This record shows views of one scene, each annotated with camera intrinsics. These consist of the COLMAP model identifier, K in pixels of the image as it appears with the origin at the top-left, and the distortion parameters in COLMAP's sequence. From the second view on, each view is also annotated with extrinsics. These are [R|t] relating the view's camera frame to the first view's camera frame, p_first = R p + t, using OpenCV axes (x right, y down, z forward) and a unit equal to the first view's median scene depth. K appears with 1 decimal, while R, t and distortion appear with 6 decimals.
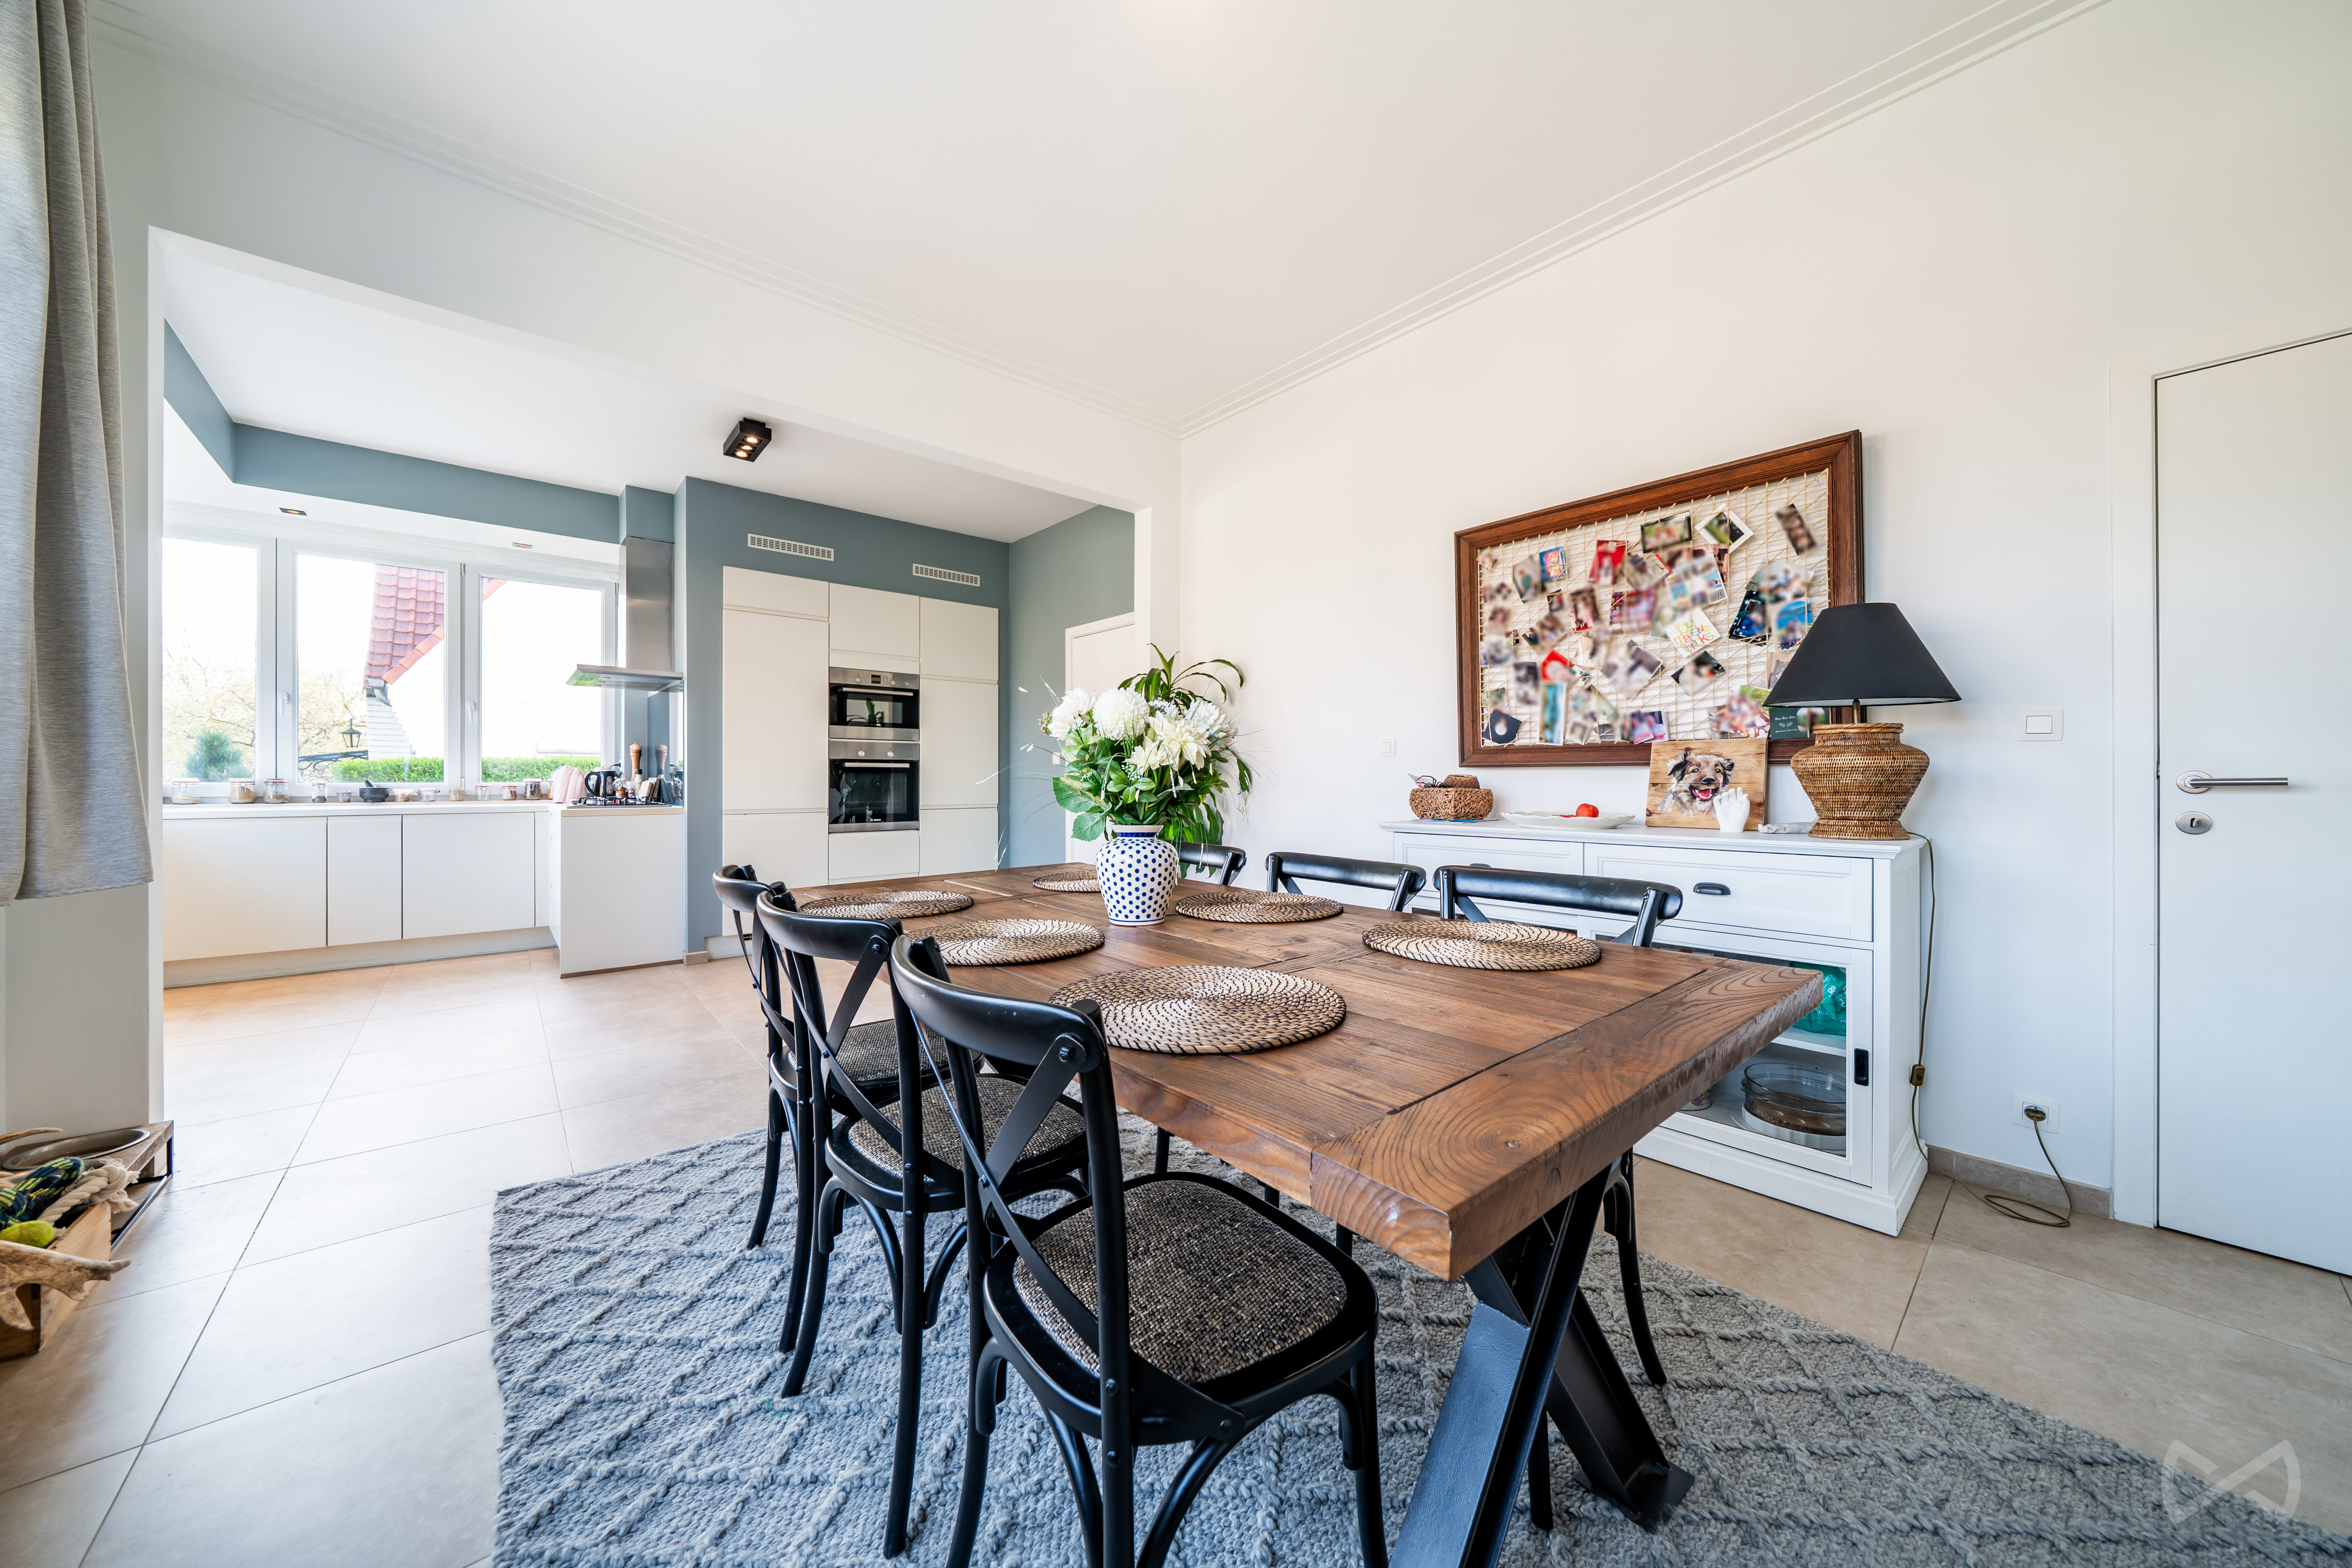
lens RADIAL K [[804.2, 0, 1181.6], [0, 804.2, 781.3], [0, 0, 1]] dist [-0.002725, -0.000147]
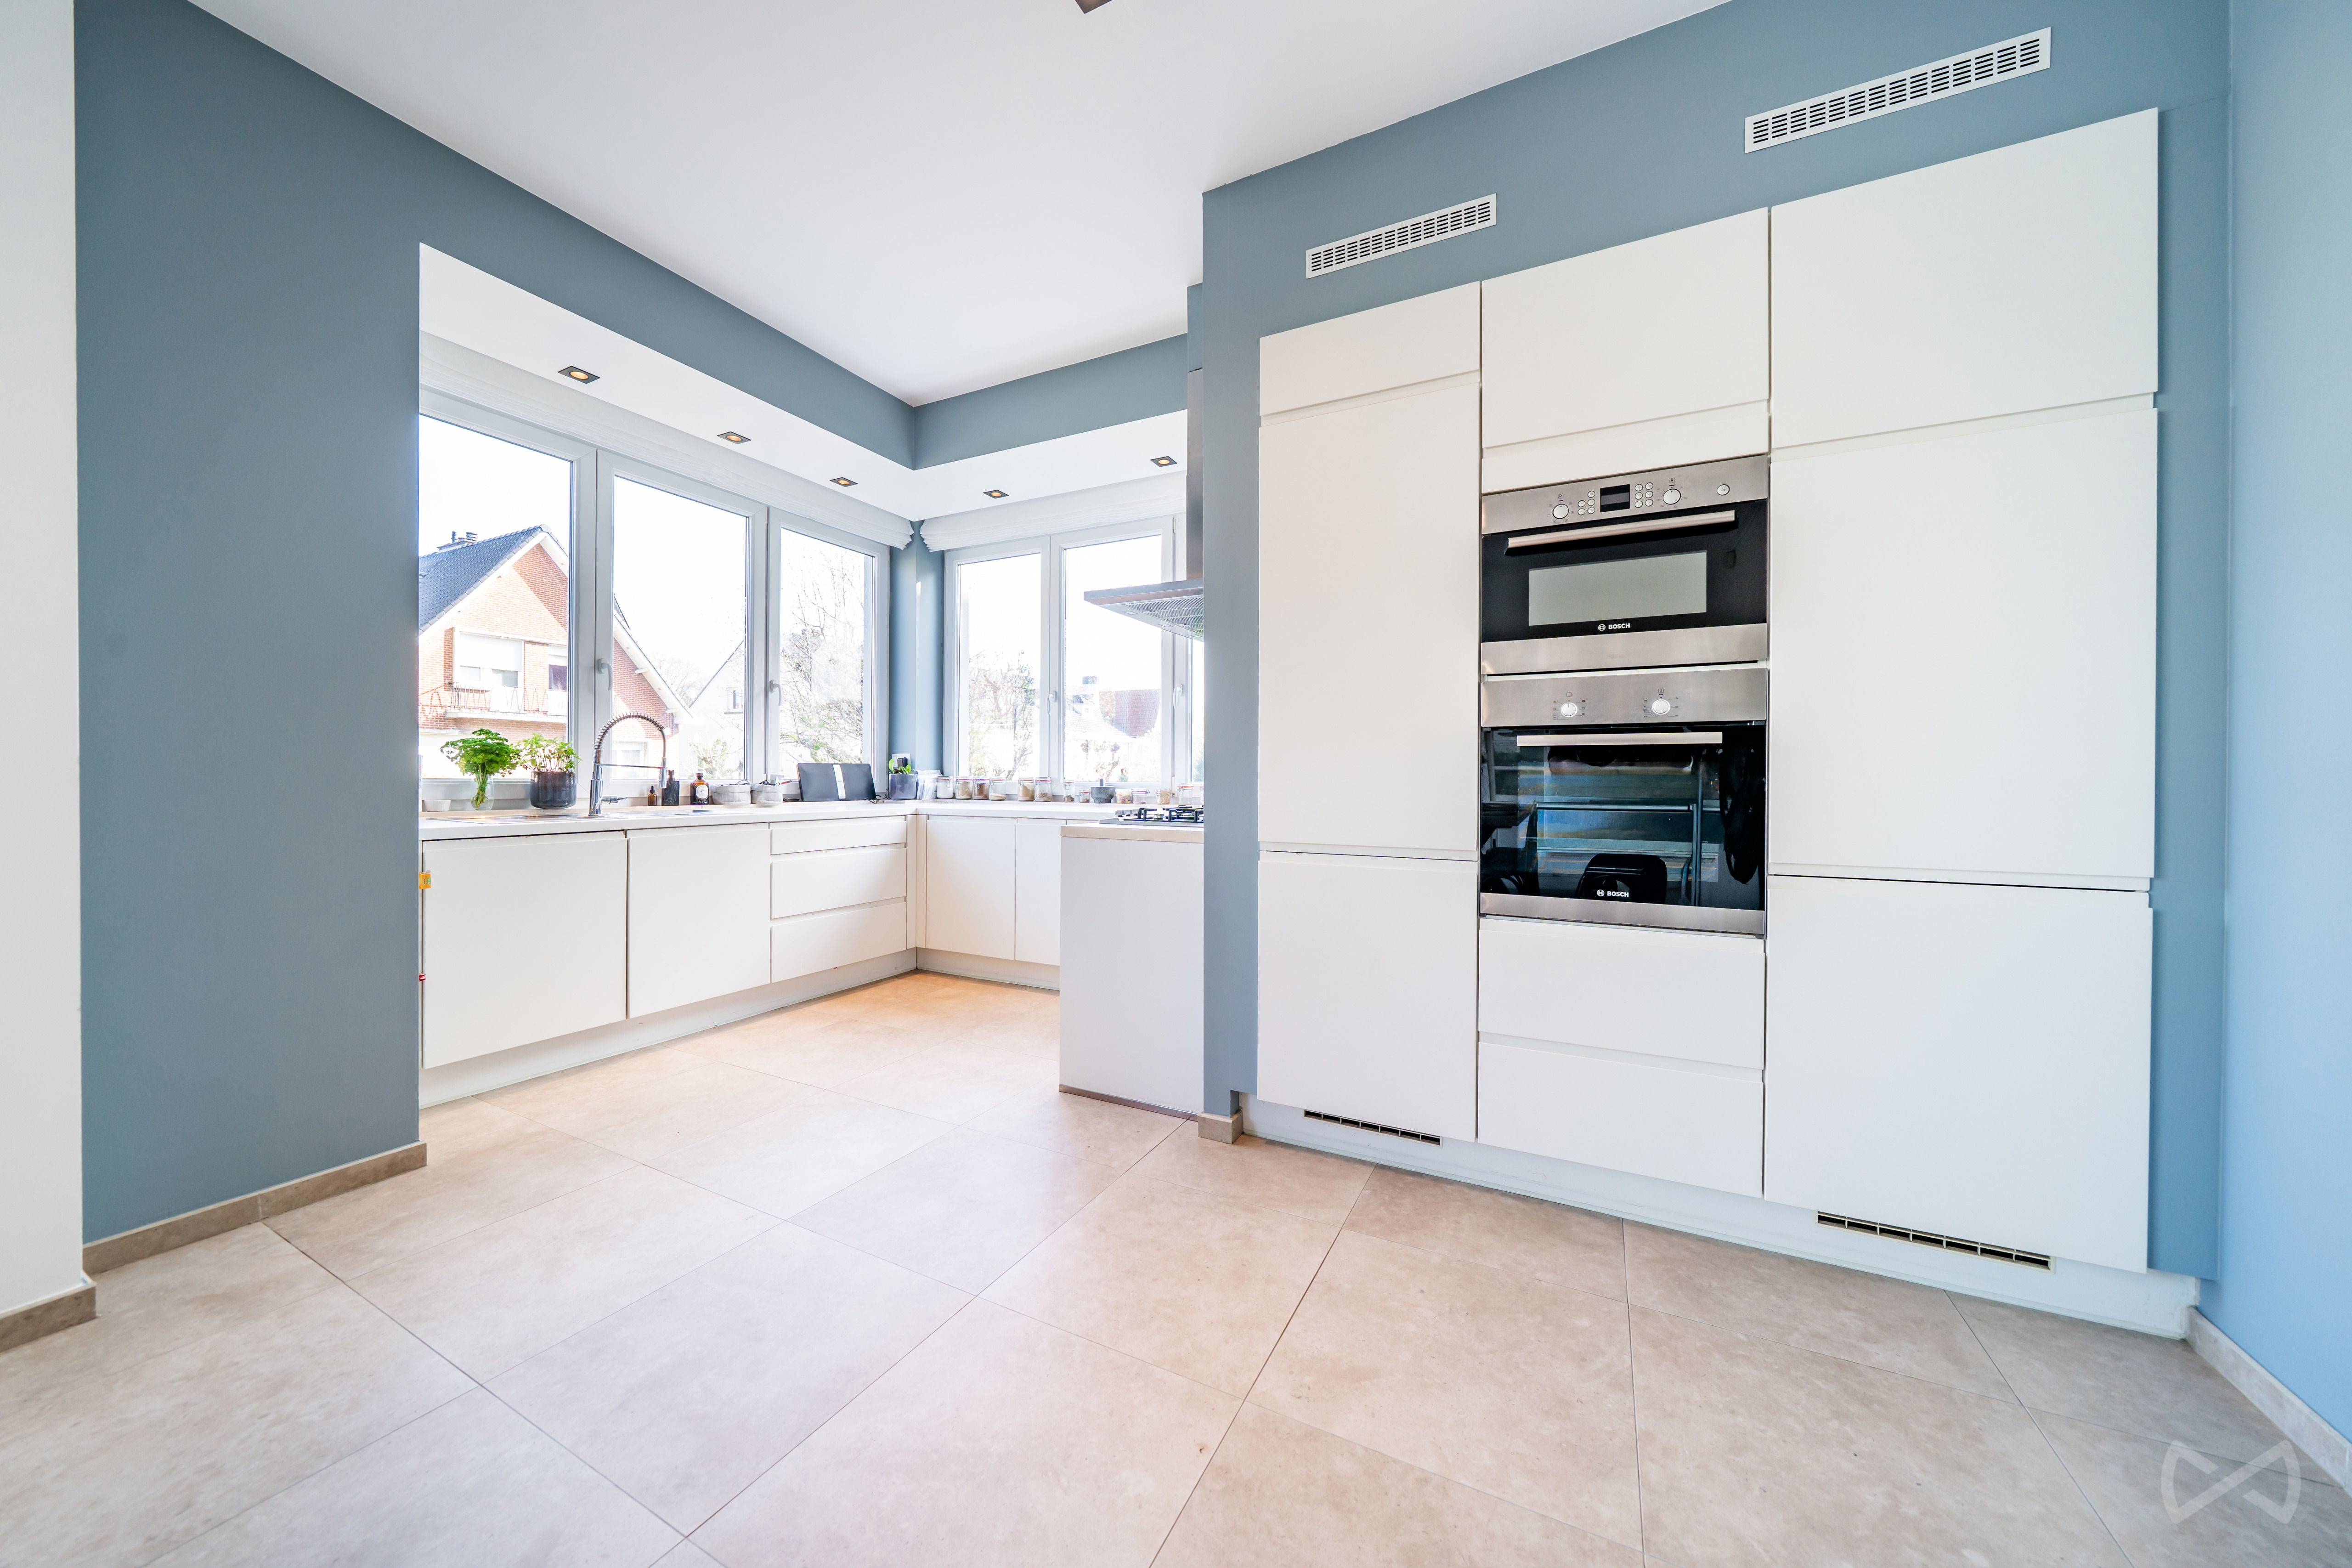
lens RADIAL K [[804.2, 0, 1181.6], [0, 804.2, 781.3], [0, 0, 1]] dist [-0.002725, -0.000147]
pose [[0.360810, 0.005244, -0.932624, -0.117425], [-0.003577, 0.999985, 0.004239, -0.002624], [0.932632, 0.001806, 0.360824, 0.706635]]
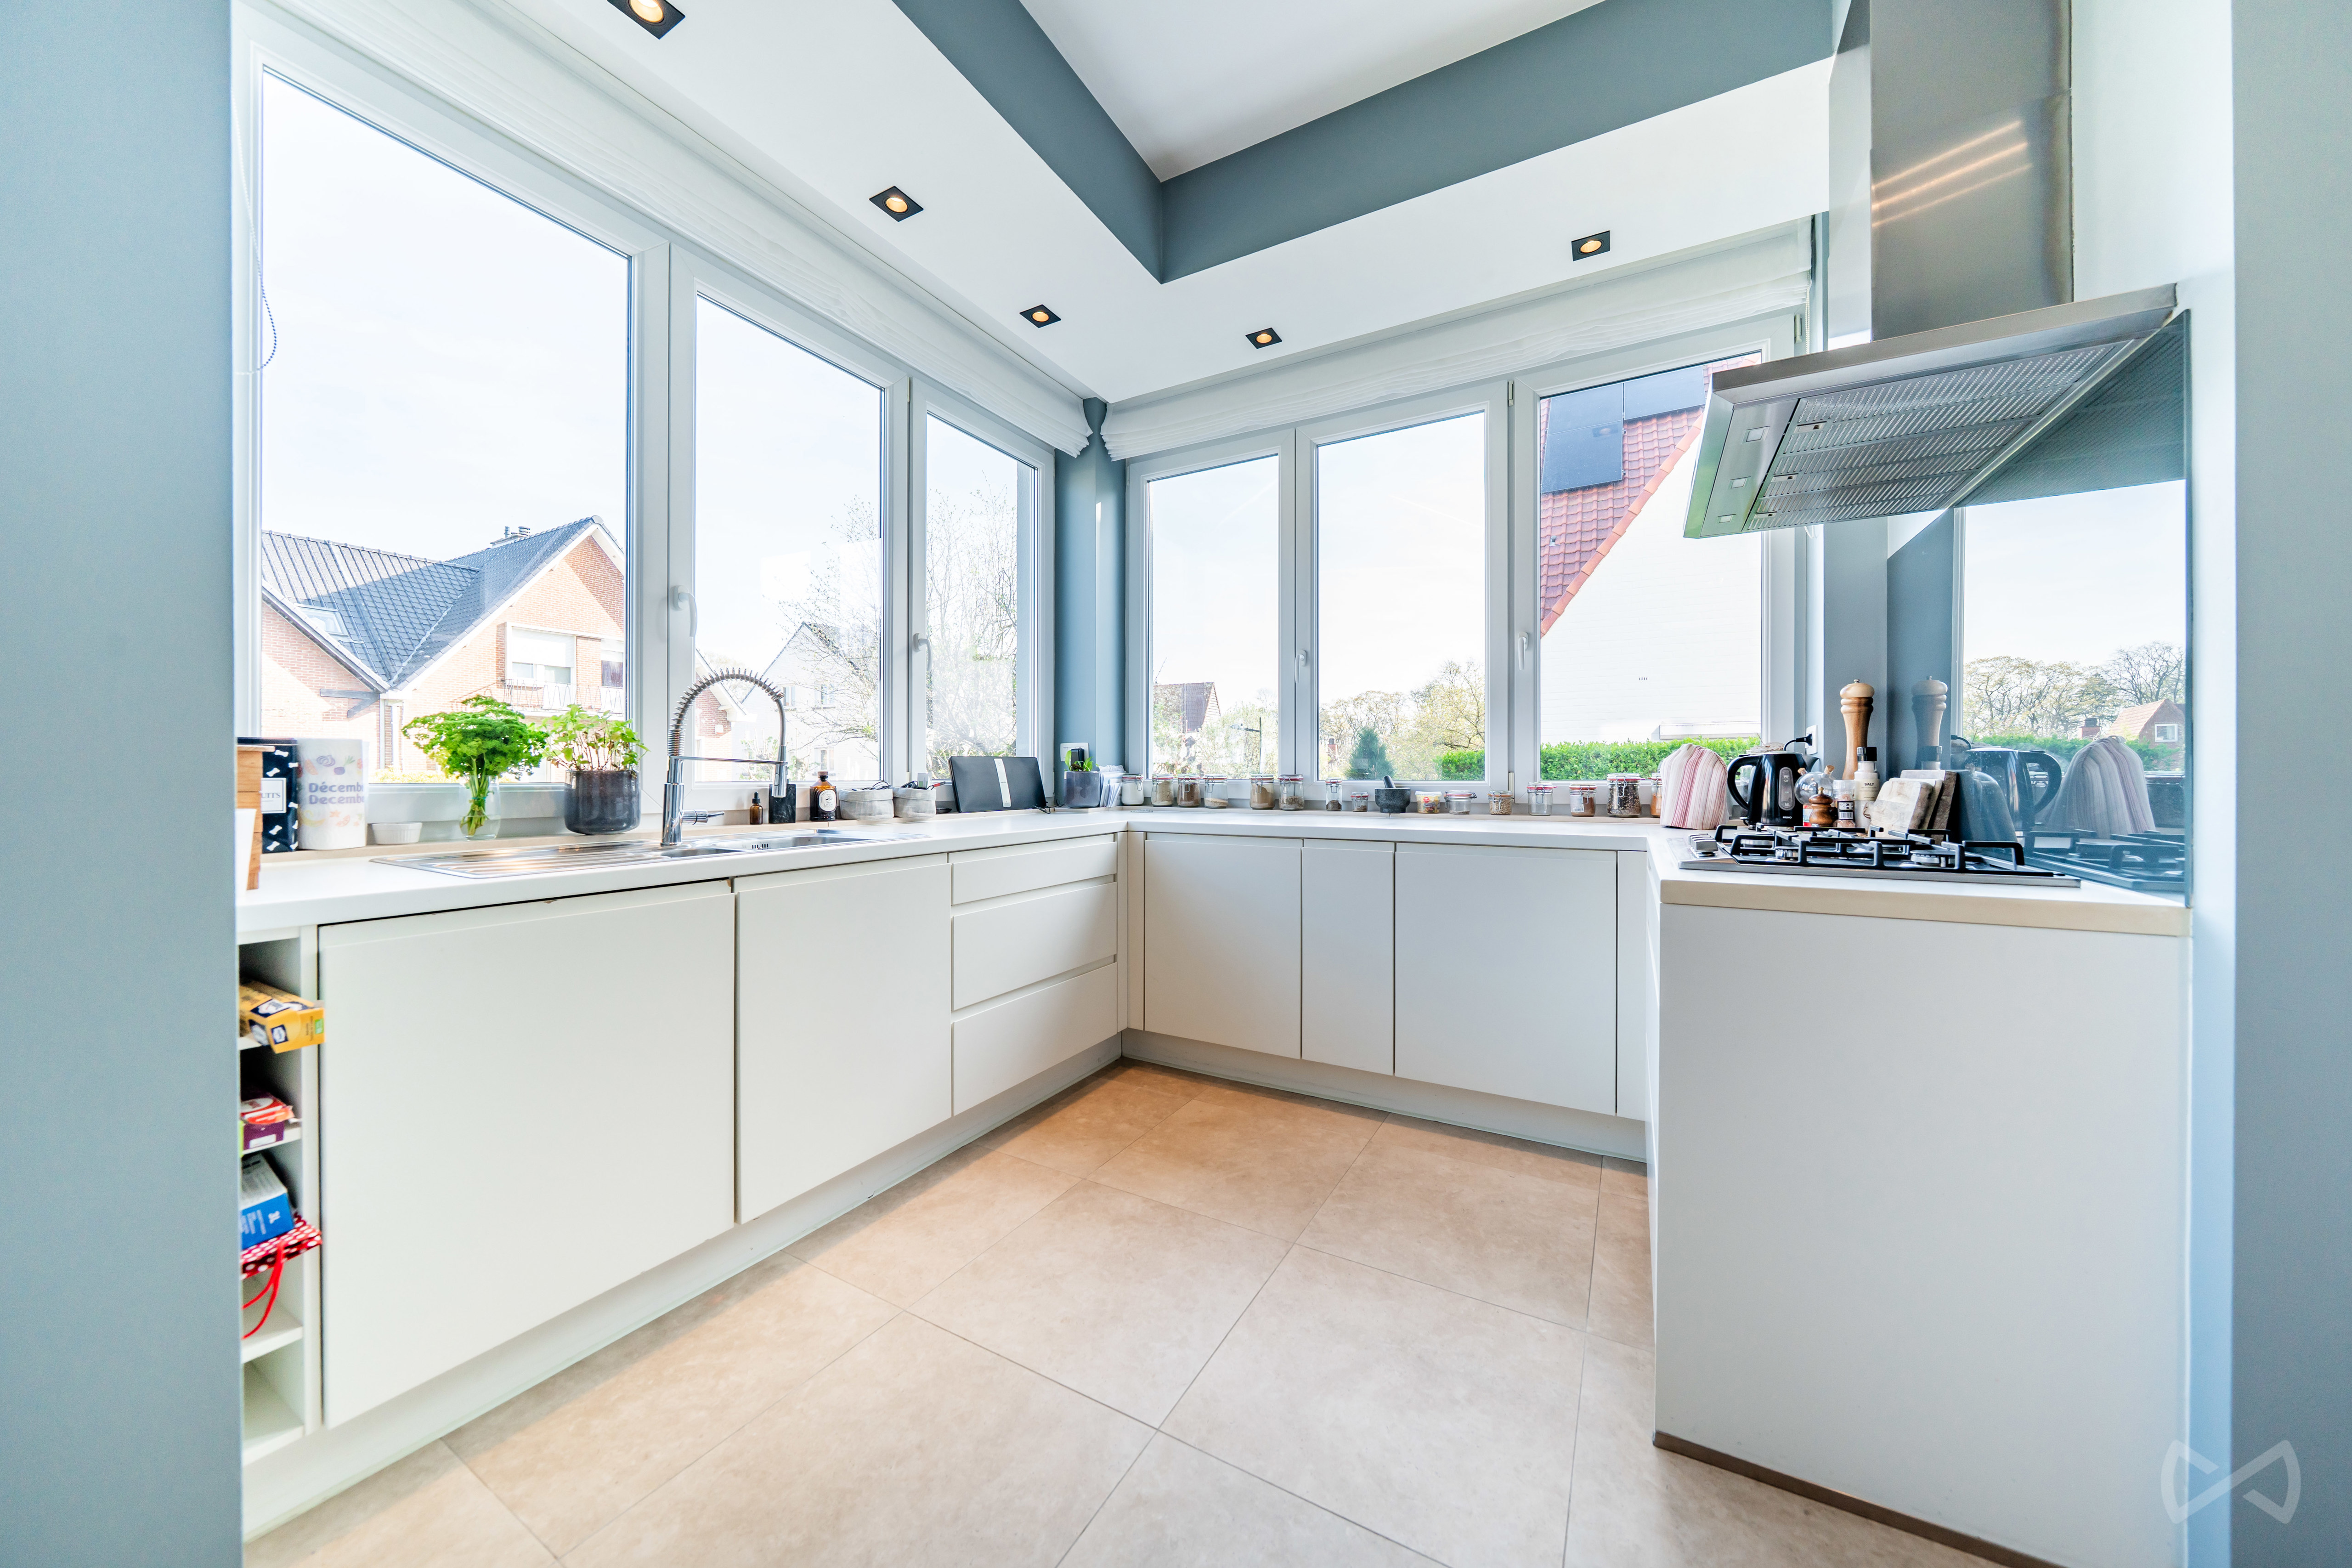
lens RADIAL K [[799.7, 0, 1179.3], [0, 799.7, 777.2], [0, 0, 1]] dist [-0.005956, -0.000045]
pose [[0.322033, 0.003380, -0.946722, -0.450346], [0.002030, 0.999989, 0.004261, -0.003704], [0.946726, -0.003294, 0.322023, 0.607154]]
